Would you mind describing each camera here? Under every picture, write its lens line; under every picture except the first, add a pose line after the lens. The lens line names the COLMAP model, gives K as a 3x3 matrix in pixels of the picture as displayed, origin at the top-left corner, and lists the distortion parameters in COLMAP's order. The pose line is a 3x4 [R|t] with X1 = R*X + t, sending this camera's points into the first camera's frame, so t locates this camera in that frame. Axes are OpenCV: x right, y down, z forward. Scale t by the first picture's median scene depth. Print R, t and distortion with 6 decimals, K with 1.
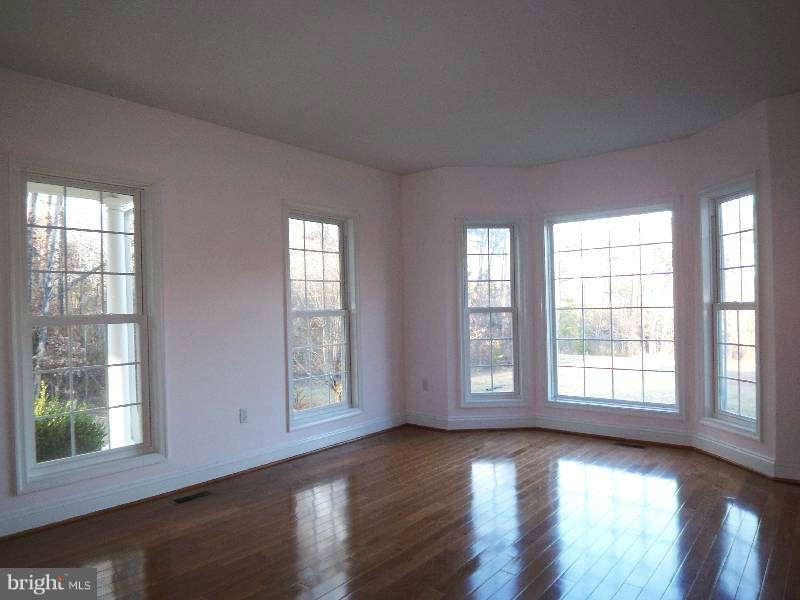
lens RADIAL K [[536.6, 0, 400.0], [0, 536.6, 300.0], [0, 0, 1]] dist [-0.000032, -0.055816]
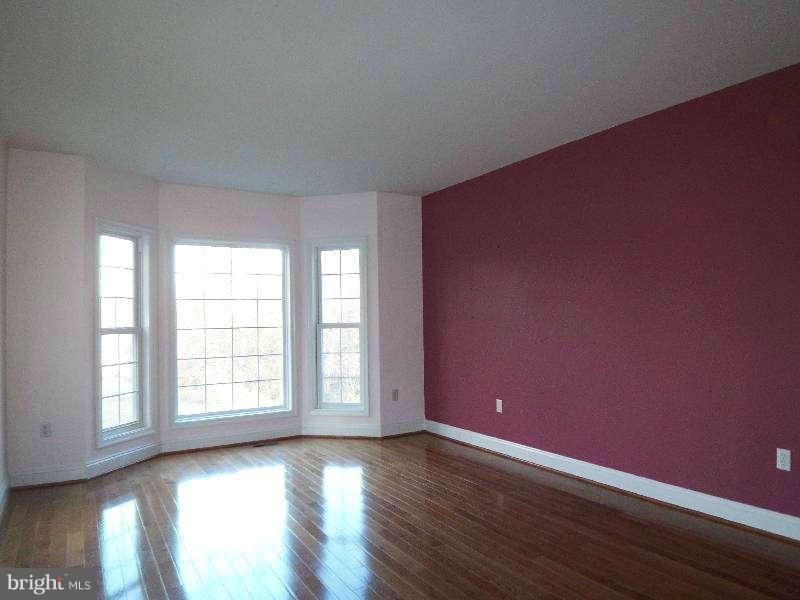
lens RADIAL K [[536.6, 0, 400.0], [0, 536.6, 300.0], [0, 0, 1]] dist [-0.000032, -0.055816]
pose [[0.333412, 0.048456, 0.941535, -0.560619], [-0.002619, 0.998722, -0.050472, 0.012579], [-0.942778, 0.014362, 0.333113, 0.307392]]
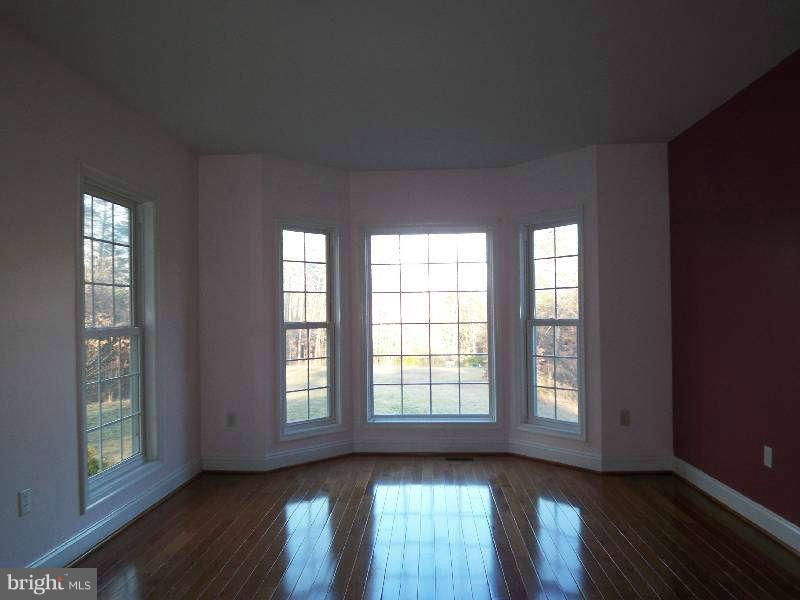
lens RADIAL K [[536.6, 0, 400.0], [0, 536.6, 300.0], [0, 0, 1]] dist [-0.000032, -0.055816]
pose [[0.806480, 0.027950, 0.590600, -0.254168], [-0.012723, 0.999471, -0.029925, 0.001920], [-0.591125, 0.016619, 0.806409, 0.227941]]
